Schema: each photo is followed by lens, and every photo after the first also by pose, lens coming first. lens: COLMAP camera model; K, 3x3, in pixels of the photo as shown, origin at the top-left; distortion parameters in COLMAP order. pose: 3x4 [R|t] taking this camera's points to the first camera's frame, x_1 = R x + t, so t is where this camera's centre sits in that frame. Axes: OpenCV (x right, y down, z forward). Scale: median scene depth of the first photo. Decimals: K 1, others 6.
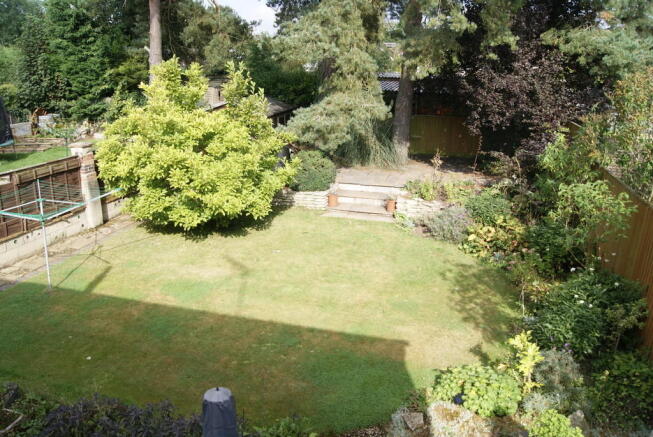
lens RADIAL K [[515.9, 0, 326.5], [0, 515.9, 218.5], [0, 0, 1]] dist [-0.080261, 0.001419]
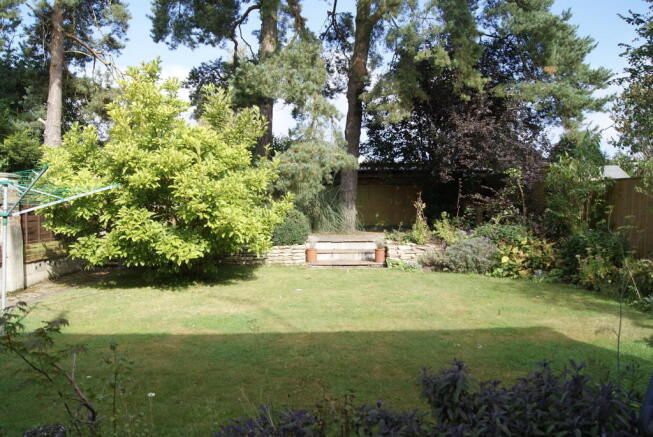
lens RADIAL K [[513.4, 0, 324.6], [0, 513.4, 219.5], [0, 0, 1]] dist [-0.082602, 0.005318]
pose [[0.952482, -0.021171, 0.303857, -0.261013], [0.102492, 0.961687, -0.254269, 0.147225], [-0.286832, 0.273330, 0.918160, 0.216935]]
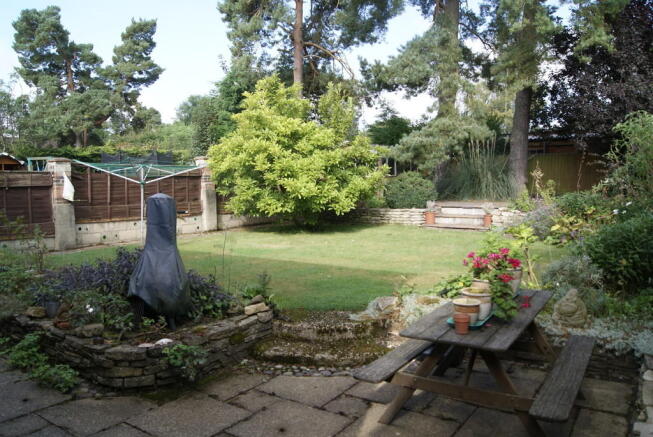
lens RADIAL K [[513.4, 0, 324.6], [0, 513.4, 219.5], [0, 0, 1]] dist [-0.082602, 0.005318]
pose [[0.941123, 0.005658, -0.338017, 0.178670], [-0.078364, 0.976278, -0.201841, 0.209834], [0.328857, 0.216446, 0.919241, 0.033585]]
